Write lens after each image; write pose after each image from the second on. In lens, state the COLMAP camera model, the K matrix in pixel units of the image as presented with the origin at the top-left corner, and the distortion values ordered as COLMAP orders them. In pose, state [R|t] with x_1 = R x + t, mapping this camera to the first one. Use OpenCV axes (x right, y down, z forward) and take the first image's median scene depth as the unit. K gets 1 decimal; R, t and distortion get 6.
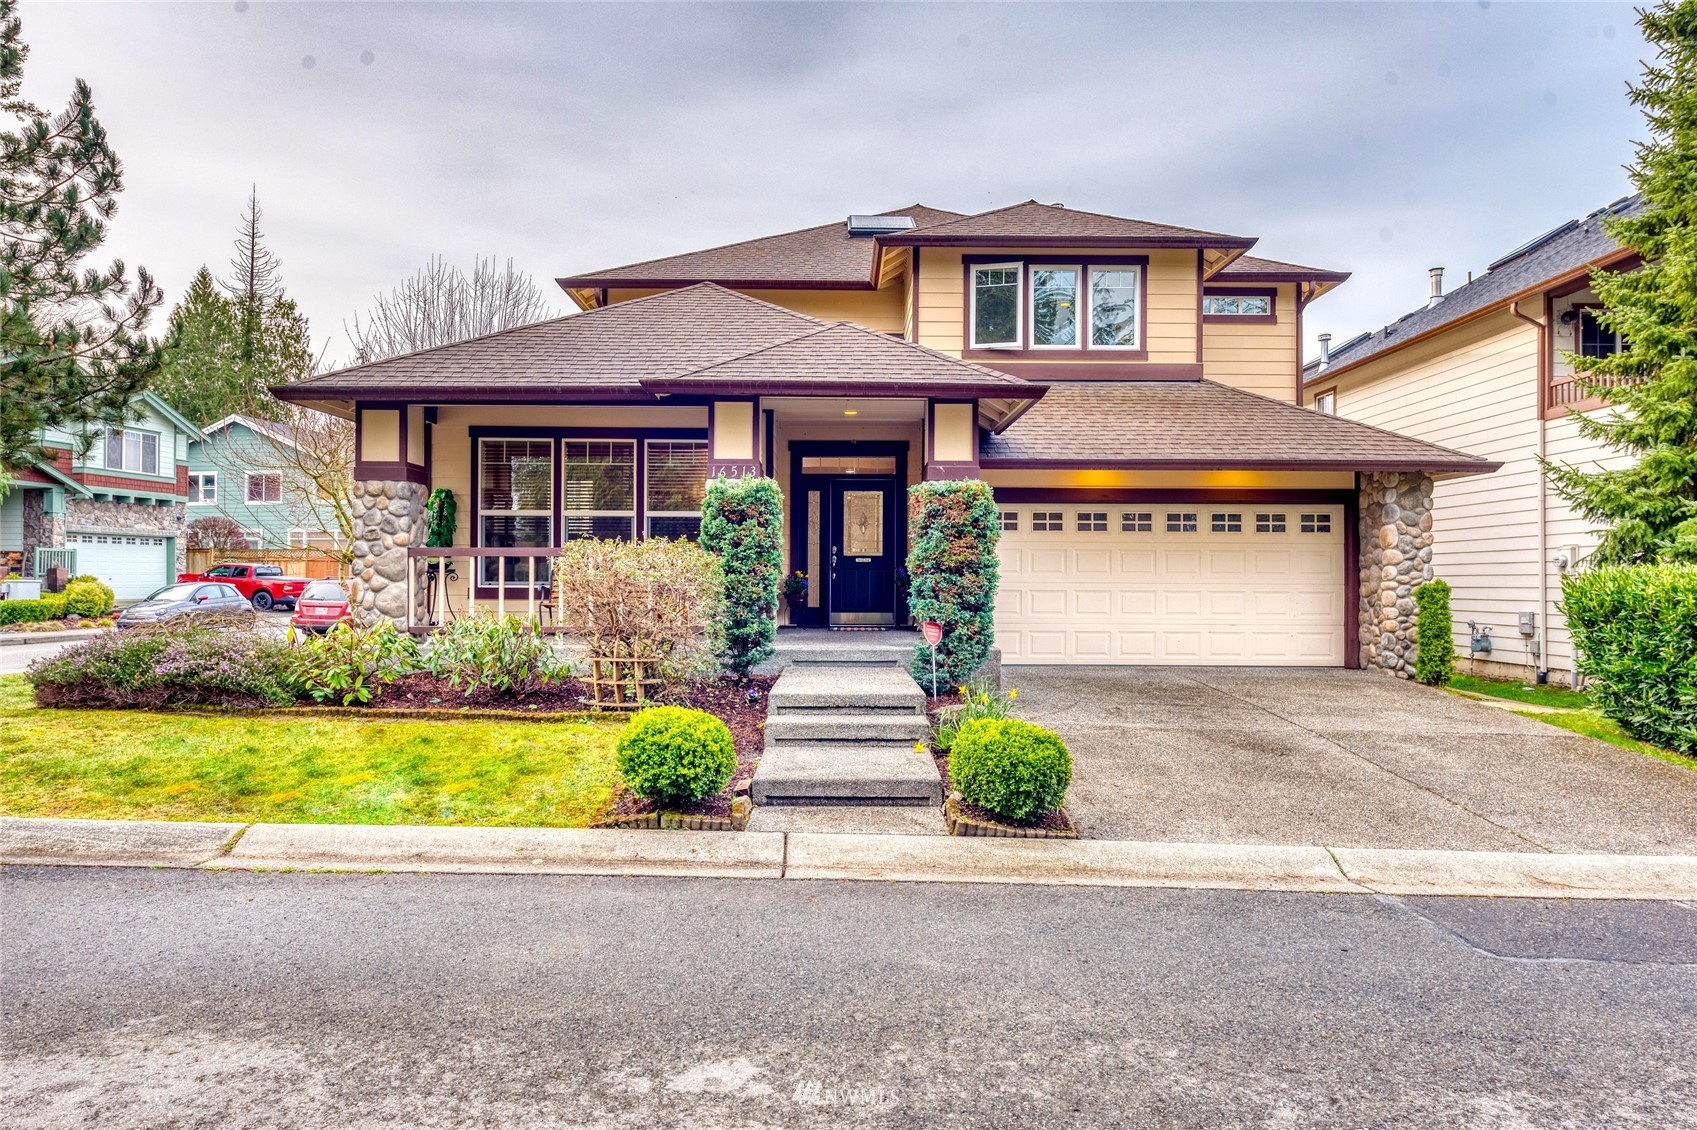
lens RADIAL K [[1026.3, 0, 847.2], [0, 1026.3, 569.5], [0, 0, 1]] dist [0.000104, 0.000001]
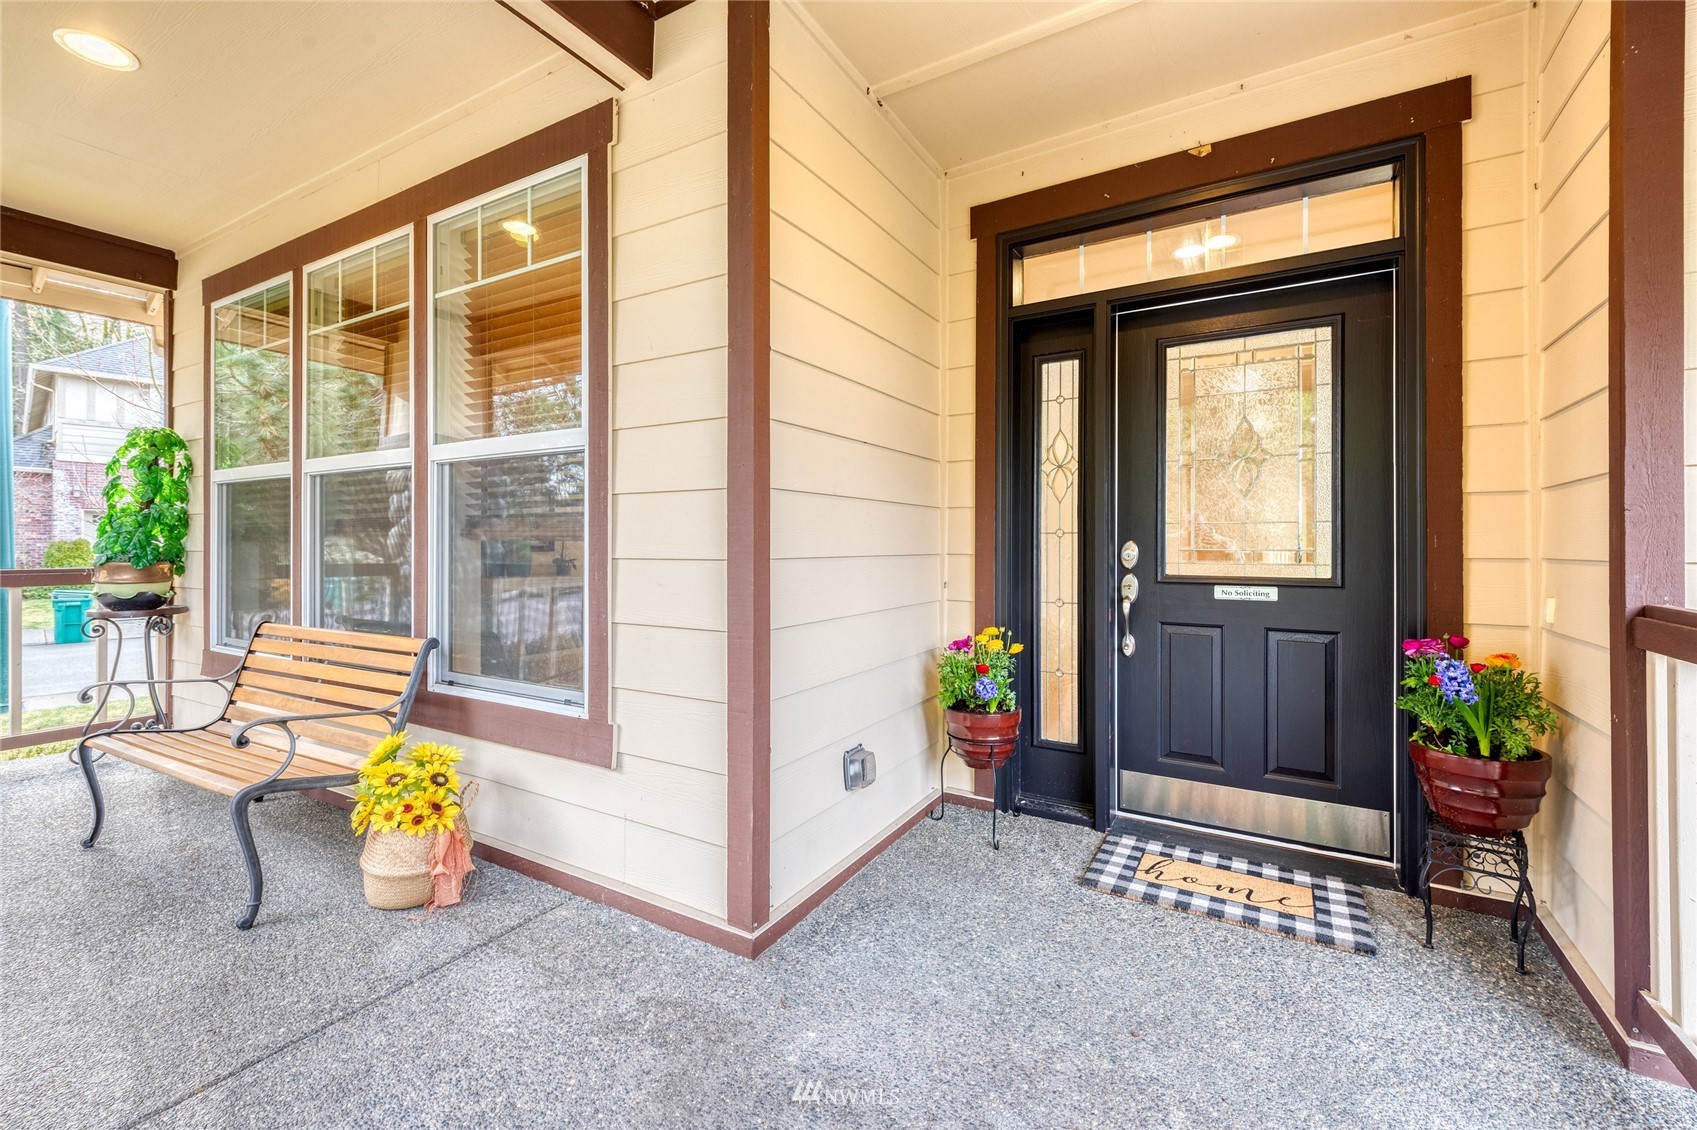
lens RADIAL K [[735.7, 0, 847.2], [0, 735.7, 558.1], [0, 0, 1]] dist [0.000509, 0.000057]
pose [[0.853511, -0.000106, -0.521075, 0.027386], [0.005692, 0.999942, 0.009120, -0.020757], [0.521044, -0.010750, 0.853462, 0.781869]]
